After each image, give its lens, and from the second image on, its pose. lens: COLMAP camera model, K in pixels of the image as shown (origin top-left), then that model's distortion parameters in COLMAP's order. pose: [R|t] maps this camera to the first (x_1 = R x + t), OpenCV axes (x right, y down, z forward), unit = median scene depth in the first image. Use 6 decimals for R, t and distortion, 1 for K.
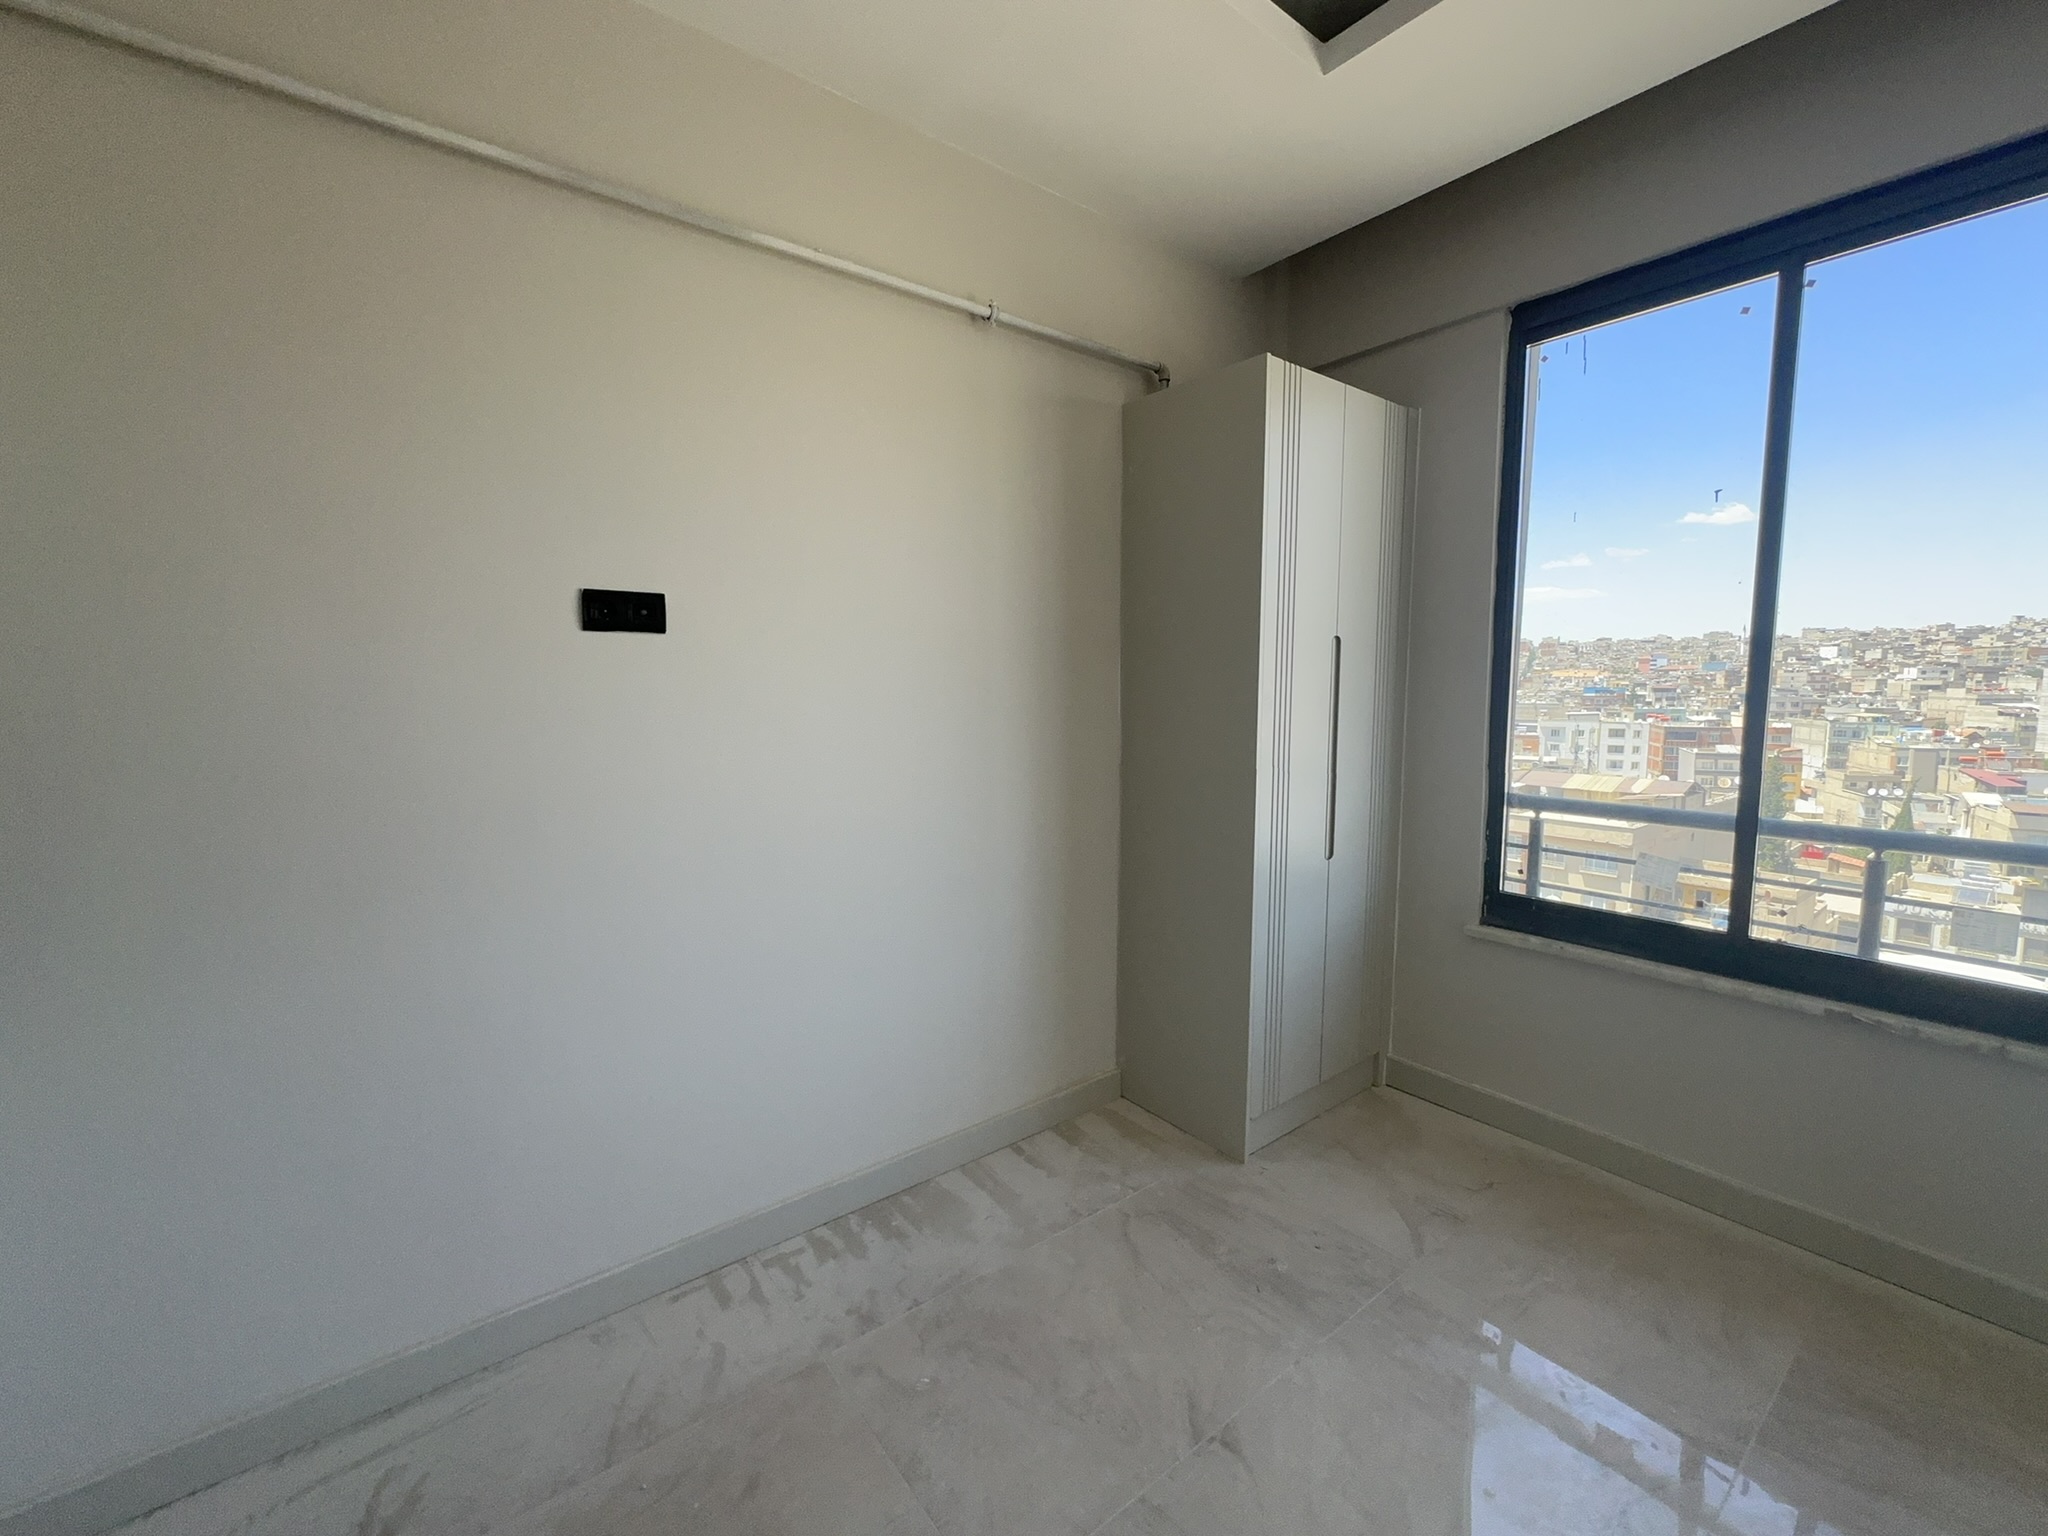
lens RADIAL K [[819.0, 0, 1023.9], [0, 819.0, 761.3], [0, 0, 1]] dist [0.000757, 0.000534]
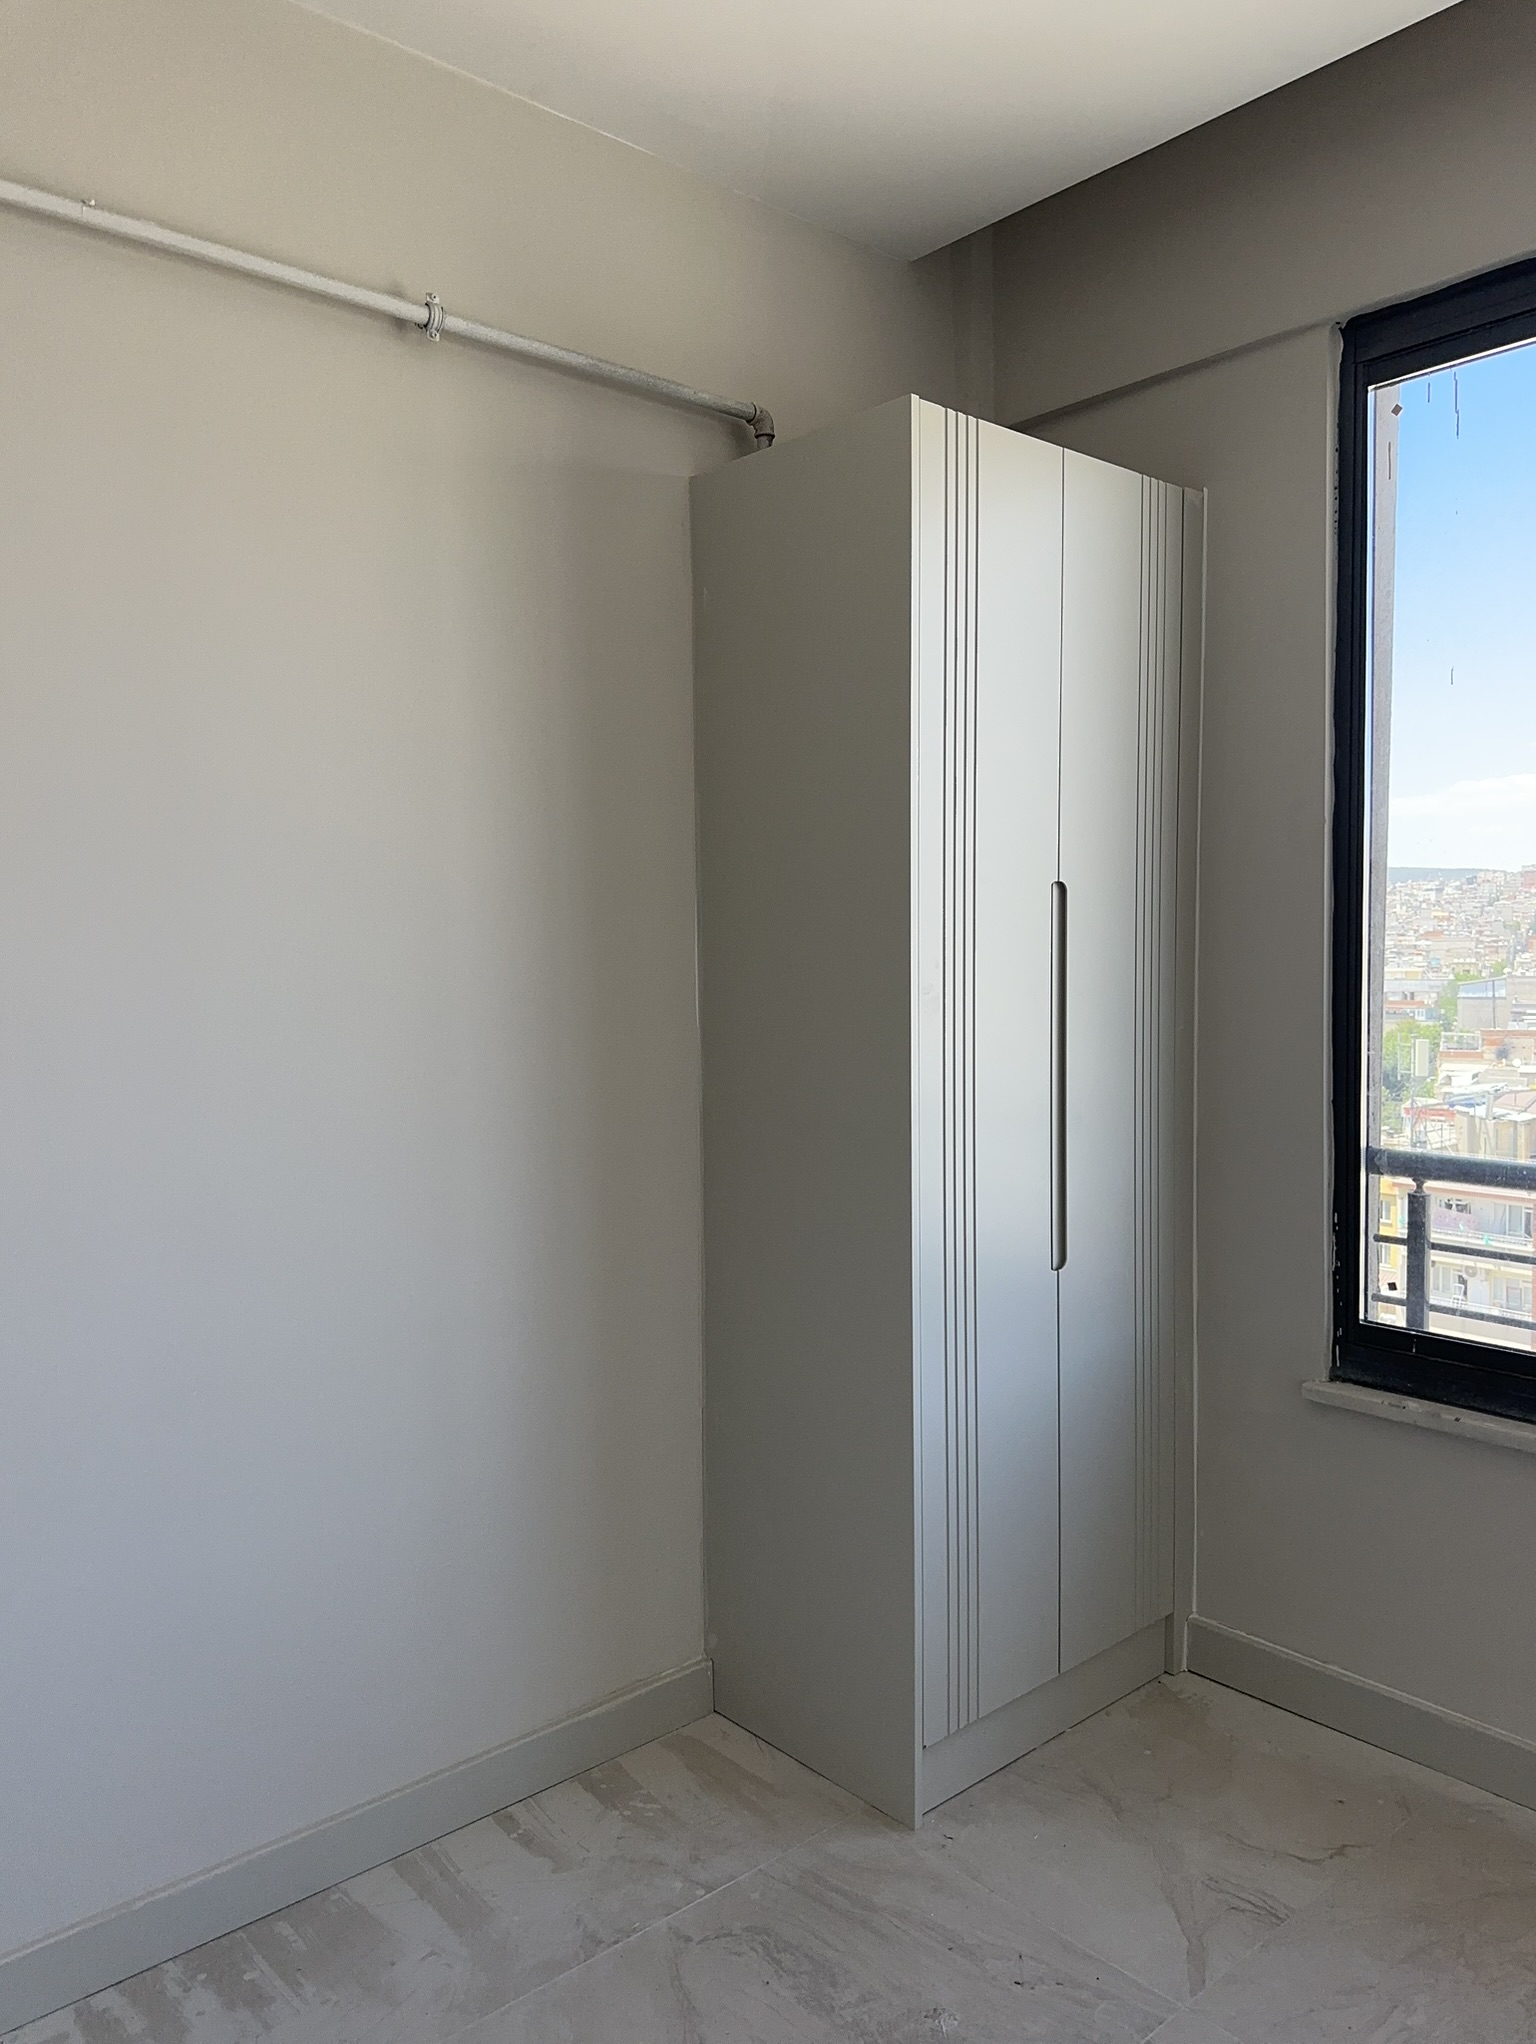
lens RADIAL K [[1458.8, 0, 766.7], [0, 1458.8, 1024.5], [0, 0, 1]] dist [0.005882, -0.002721]
pose [[0.998056, -0.010861, 0.061375, 0.114588], [0.013443, 0.999035, -0.041821, -0.012127], [-0.060862, 0.042565, 0.997238, -0.000965]]
